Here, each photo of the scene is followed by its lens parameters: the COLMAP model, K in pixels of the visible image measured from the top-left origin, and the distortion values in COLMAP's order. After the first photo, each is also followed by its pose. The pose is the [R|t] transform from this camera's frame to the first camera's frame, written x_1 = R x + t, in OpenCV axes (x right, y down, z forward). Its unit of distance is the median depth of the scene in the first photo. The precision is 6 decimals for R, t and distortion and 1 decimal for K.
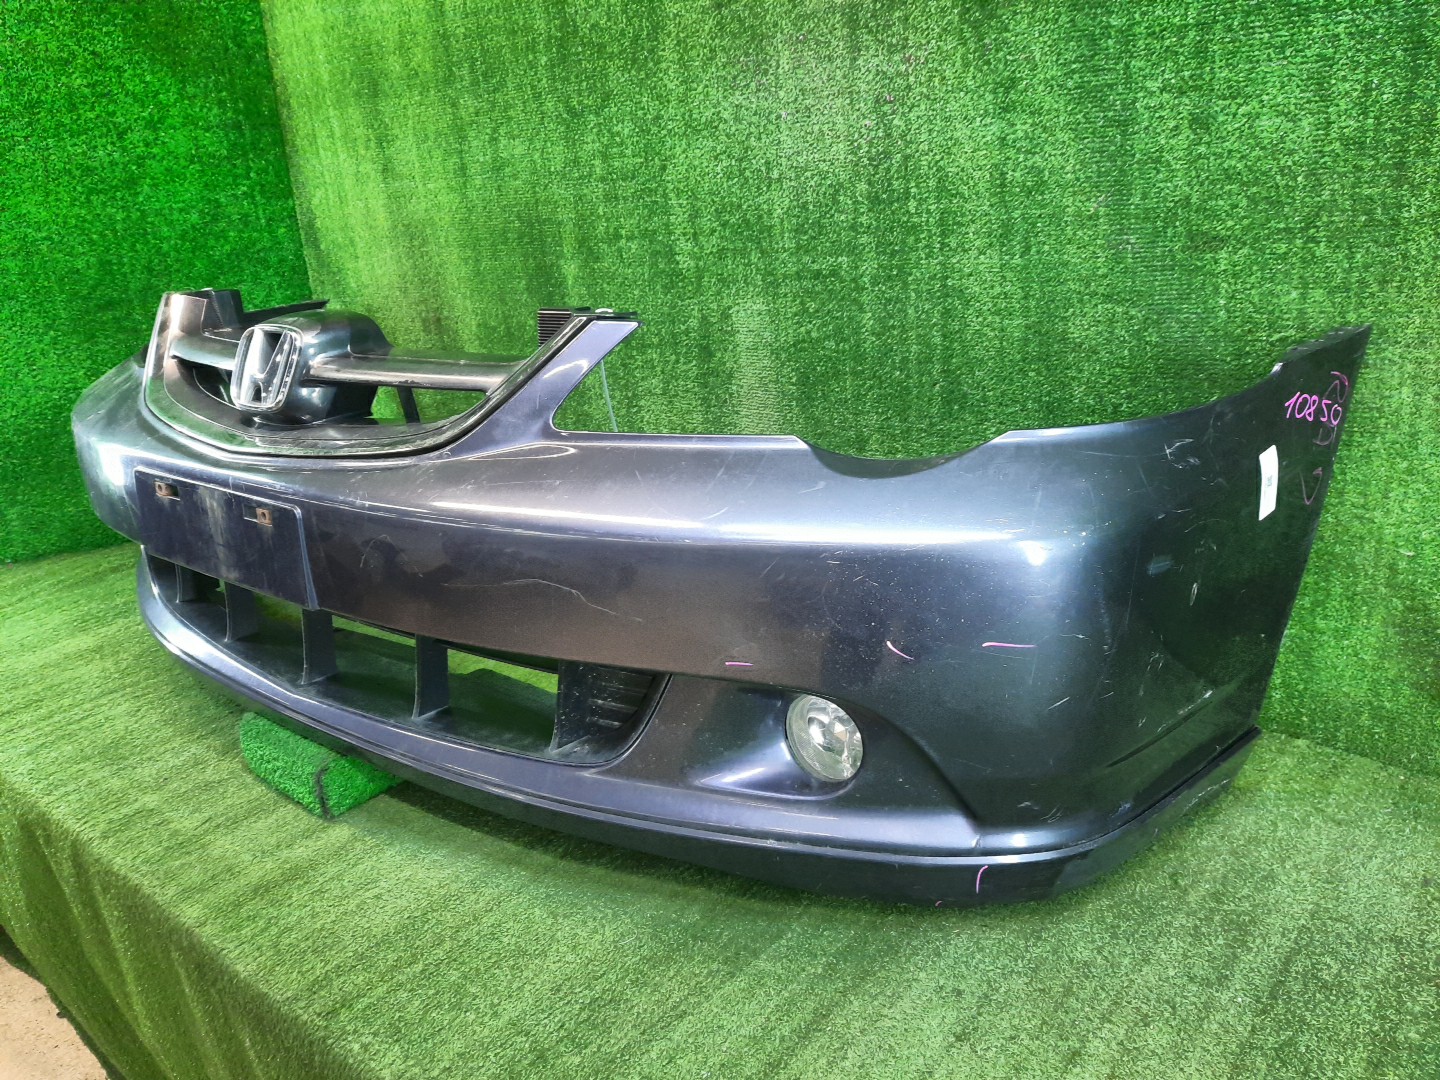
lens RADIAL K [[1061.2, 0, 714.4], [0, 1061.2, 541.7], [0, 0, 1]] dist [0.016419, -0.011943]
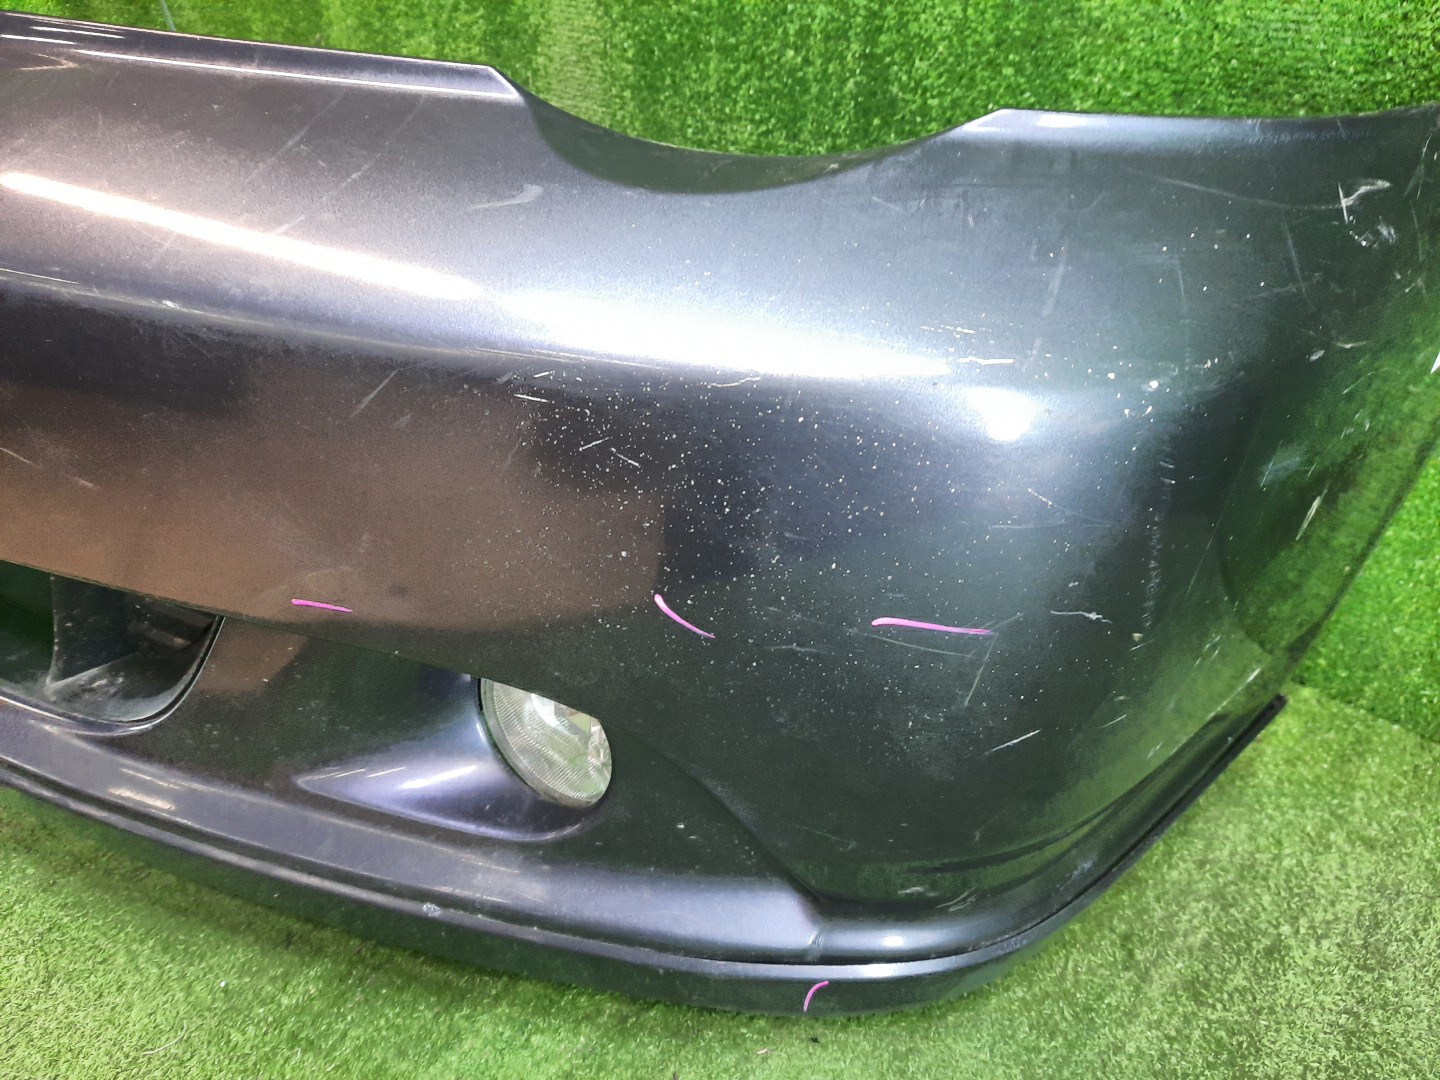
lens RADIAL K [[1061.2, 0, 725.5], [0, 1061.2, 541.6], [0, 0, 1]] dist [0.016419, -0.011943]
pose [[0.989878, 0.072054, 0.122268, 0.095973], [-0.096788, 0.972837, 0.210286, -0.012638], [-0.103795, -0.219992, 0.969964, 0.413252]]
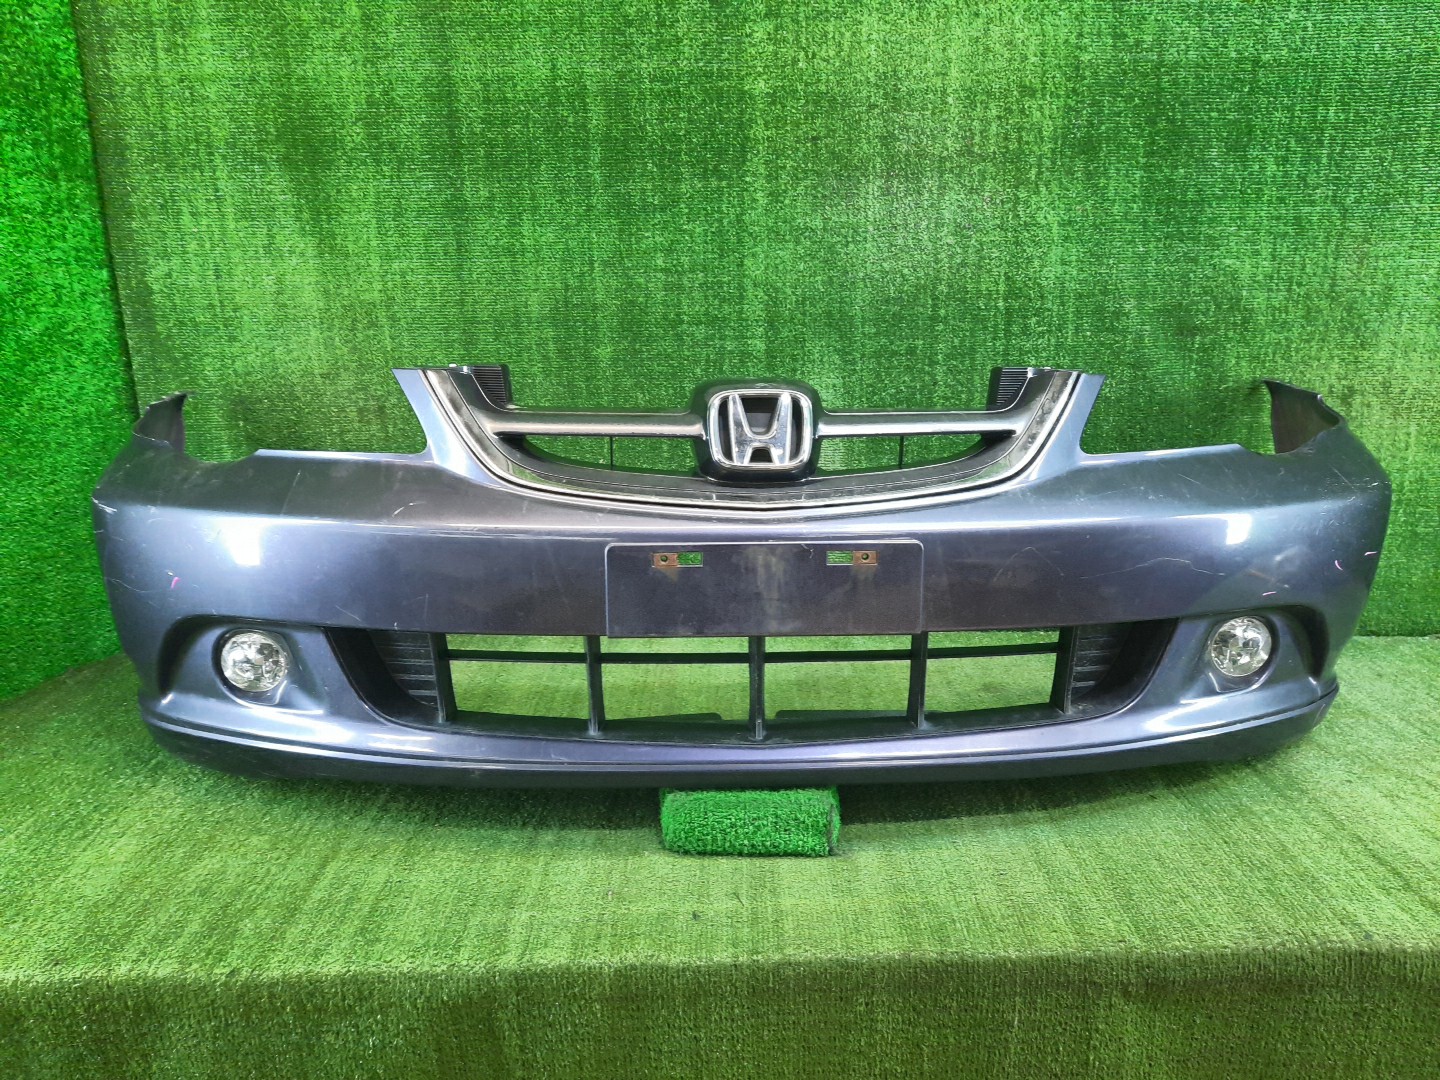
lens RADIAL K [[1061.2, 0, 719.1], [0, 1061.2, 546.2], [0, 0, 1]] dist [0.016419, -0.011943]
pose [[0.759736, -0.109114, 0.641012, -1.105343], [0.169223, 0.985029, -0.032893, -0.023191], [-0.627826, 0.133464, 0.766826, 0.233873]]
